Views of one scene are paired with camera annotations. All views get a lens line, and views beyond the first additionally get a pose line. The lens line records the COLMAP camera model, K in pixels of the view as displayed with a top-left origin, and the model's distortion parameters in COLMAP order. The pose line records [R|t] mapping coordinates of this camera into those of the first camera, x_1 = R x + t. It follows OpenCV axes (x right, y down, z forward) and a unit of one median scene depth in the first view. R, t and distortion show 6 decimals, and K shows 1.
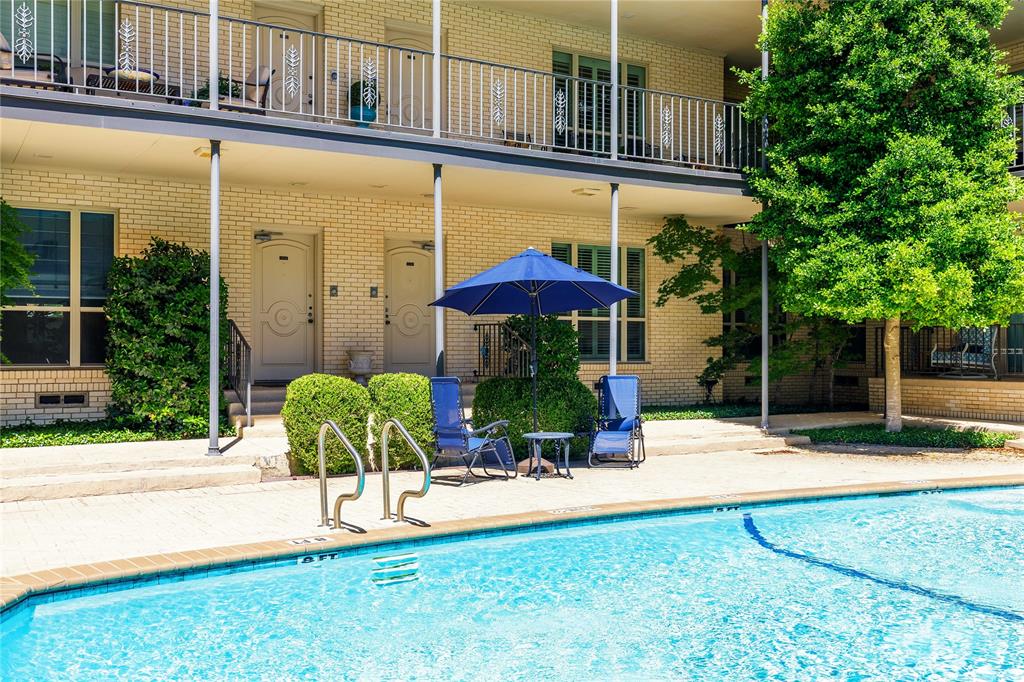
lens RADIAL K [[981.5, 0, 512.3], [0, 981.5, 340.7], [0, 0, 1]] dist [0.007652, 0.000000]
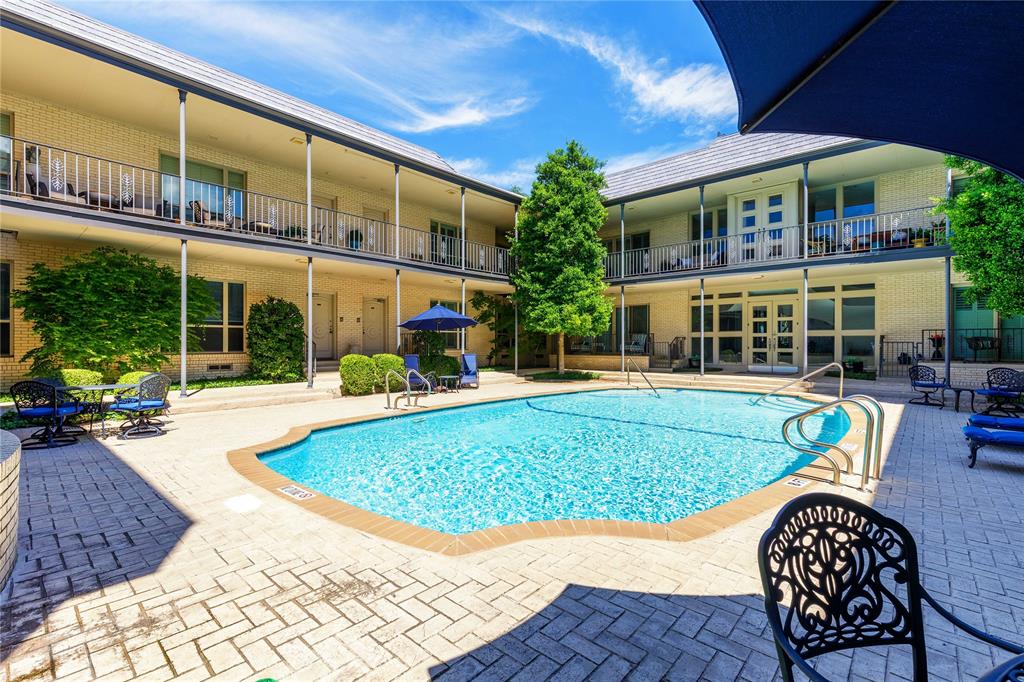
lens RADIAL K [[450.1, 0, 511.7], [0, 450.1, 342.7], [0, 0, 1]] dist [-0.004234, -0.000228]
pose [[0.954214, -0.001594, 0.299120, -0.130446], [0.000197, 0.999989, 0.004700, -0.000188], [-0.299124, -0.004425, 0.954204, -0.158800]]
